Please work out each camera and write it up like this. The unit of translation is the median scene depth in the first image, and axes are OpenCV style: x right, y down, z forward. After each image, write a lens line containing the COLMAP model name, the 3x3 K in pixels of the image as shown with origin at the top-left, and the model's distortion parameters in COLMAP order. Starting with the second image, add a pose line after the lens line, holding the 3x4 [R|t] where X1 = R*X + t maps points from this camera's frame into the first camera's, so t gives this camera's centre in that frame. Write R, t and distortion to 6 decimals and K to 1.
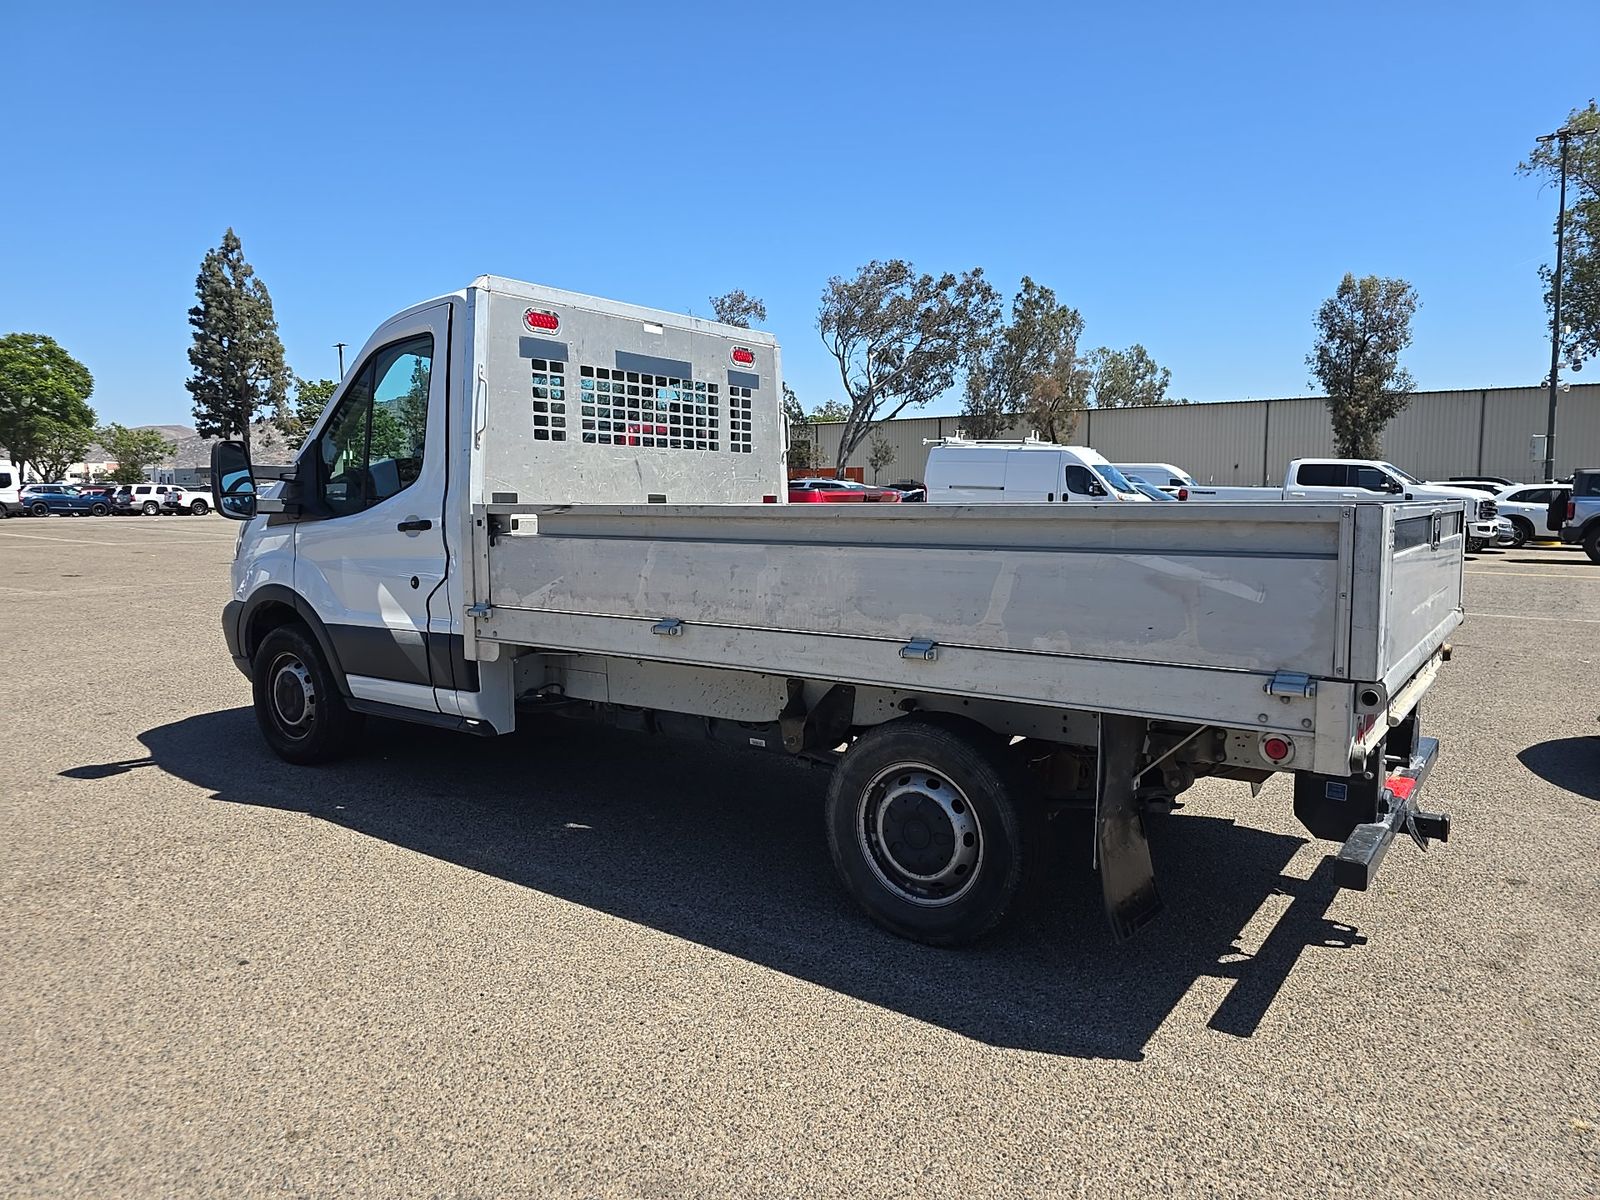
lens RADIAL K [[1078.3, 0, 800.0], [0, 1078.3, 600.0], [0, 0, 1]] dist [0.020693, -0.007657]
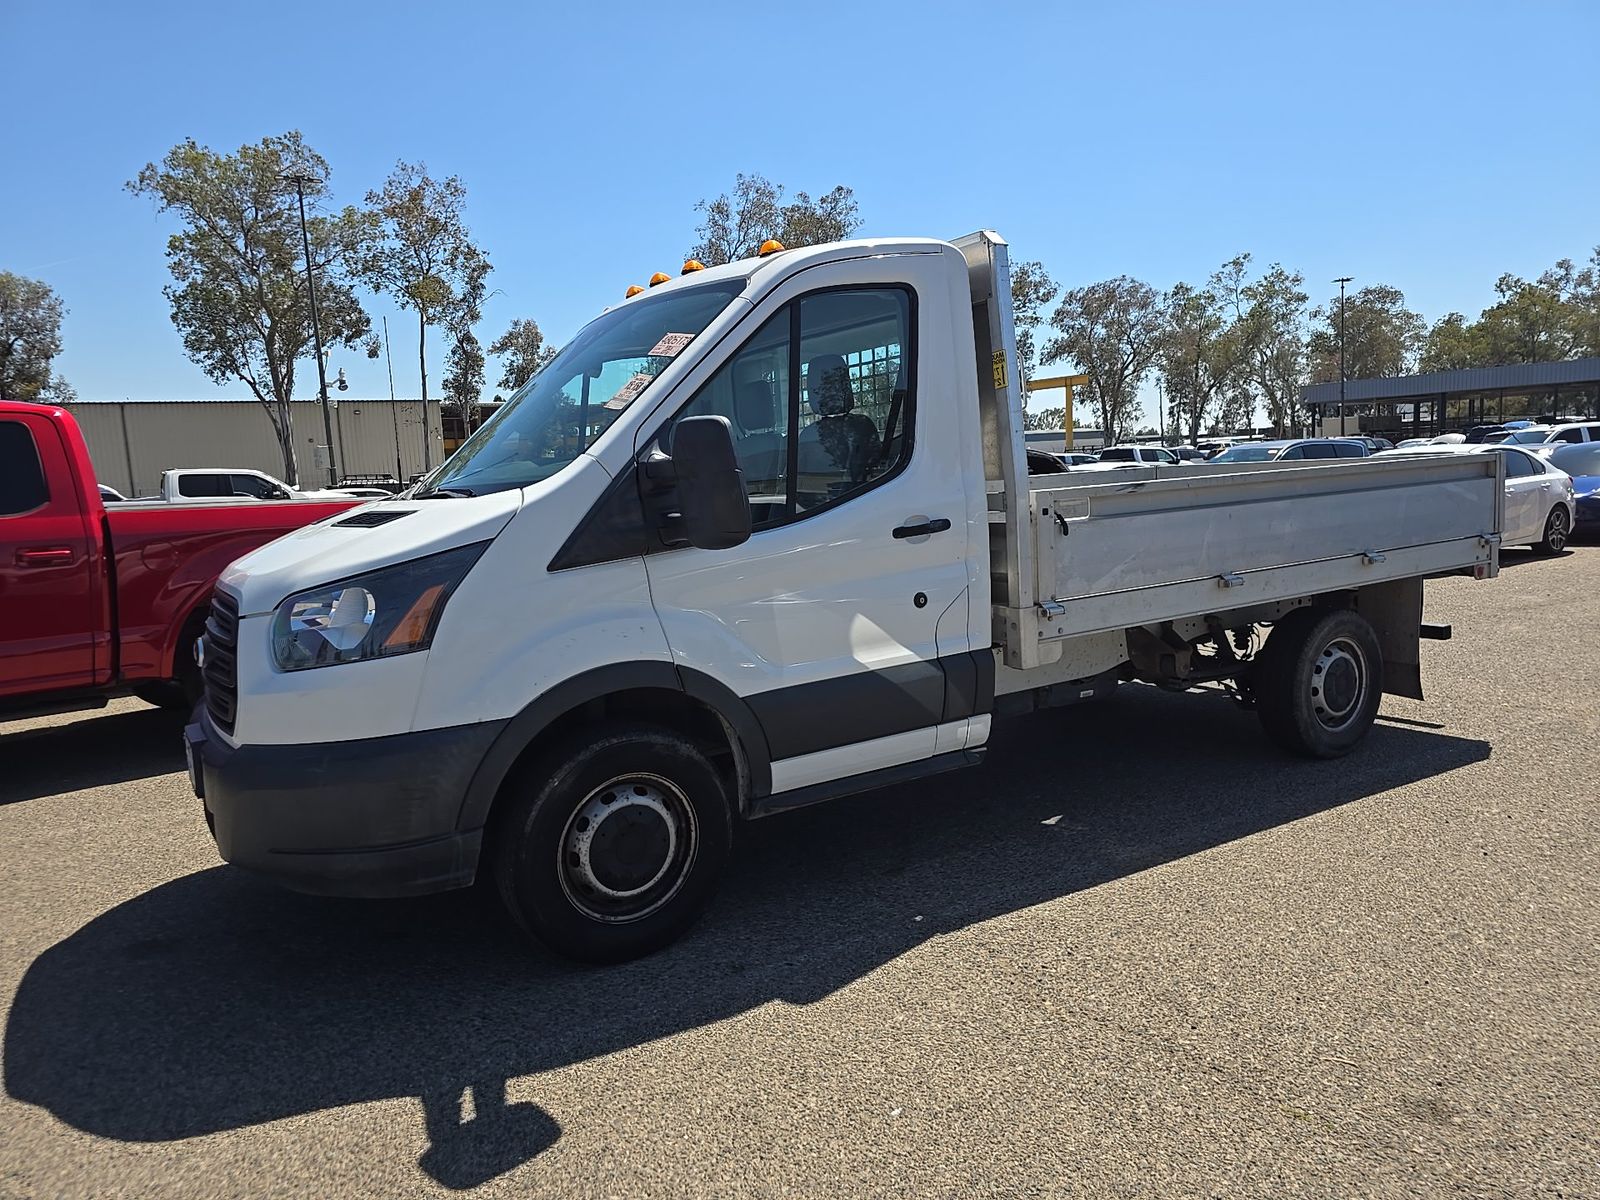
lens RADIAL K [[1078.3, 0, 800.0], [0, 1078.3, 600.0], [0, 0, 1]] dist [0.020693, -0.007657]
pose [[0.393828, -0.131187, 0.909775, -1.094150], [0.143226, 0.986432, 0.080240, -0.091124], [-0.907957, 0.098702, 0.407274, 0.752737]]
